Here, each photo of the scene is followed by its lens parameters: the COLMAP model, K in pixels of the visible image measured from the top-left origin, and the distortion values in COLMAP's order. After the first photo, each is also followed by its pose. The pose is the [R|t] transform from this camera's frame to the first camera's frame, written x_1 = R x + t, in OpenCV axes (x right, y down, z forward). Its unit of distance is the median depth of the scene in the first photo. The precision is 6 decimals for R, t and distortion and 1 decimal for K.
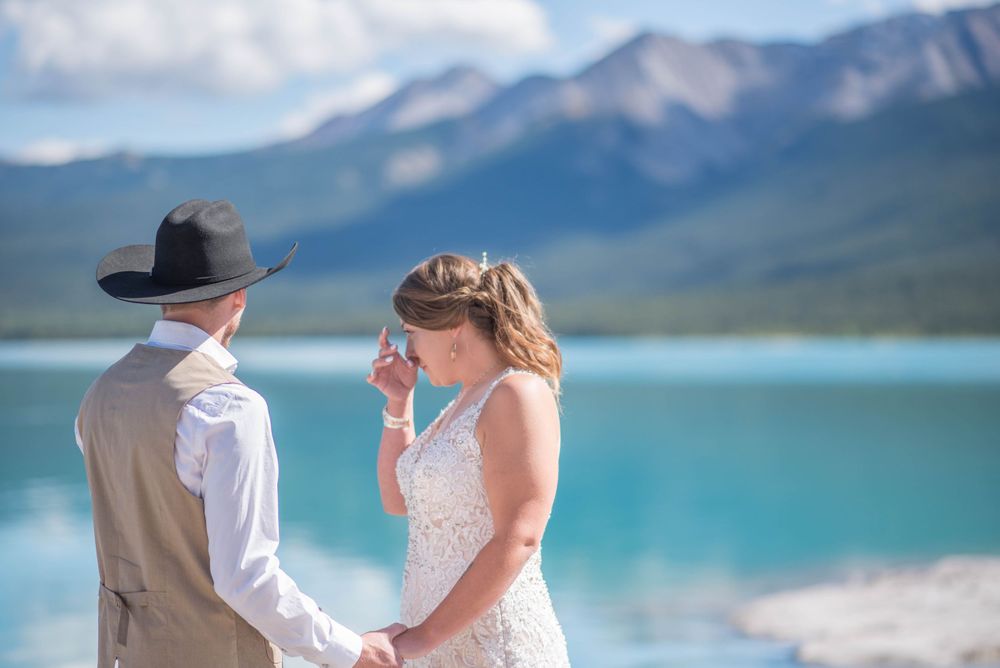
lens RADIAL K [[2329.7, 0, 505.3], [0, 2329.7, 332.7], [0, 0, 1]] dist [0.098020, 0.000000]
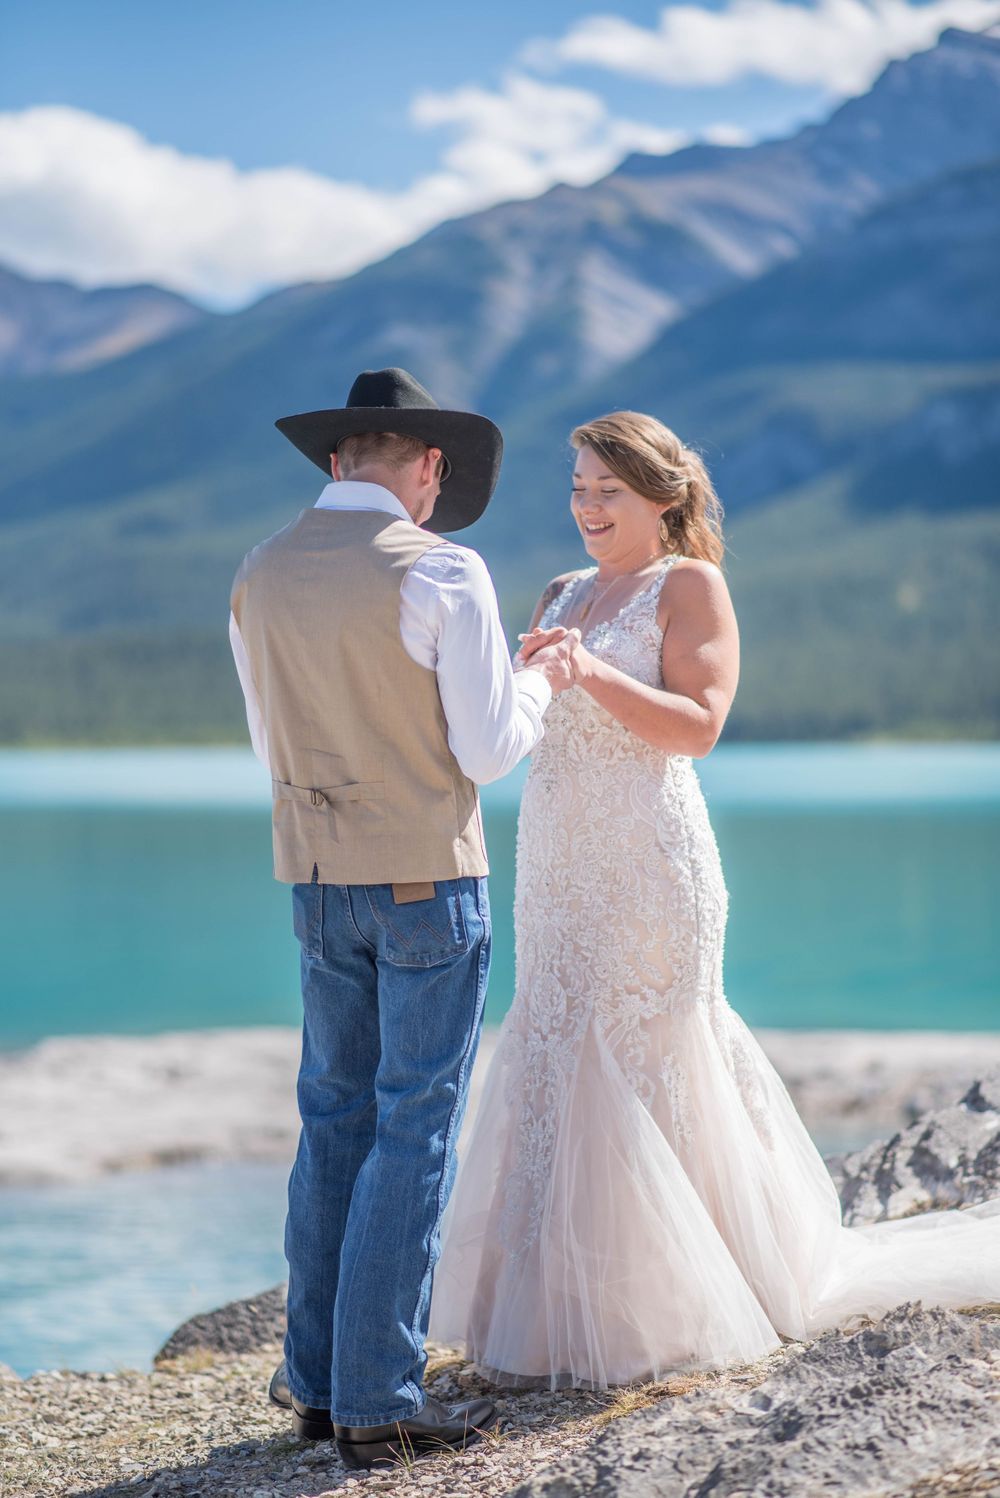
lens RADIAL K [[3489.8, 0, 515.0], [0, 3489.8, 786.7], [0, 0, 1]] dist [0.098020, 0.000000]
pose [[0.938374, -0.000113, 0.345622, -0.531822], [-0.004938, 0.999893, 0.013734, 0.089616], [-0.345587, -0.014594, 0.938273, -0.249710]]
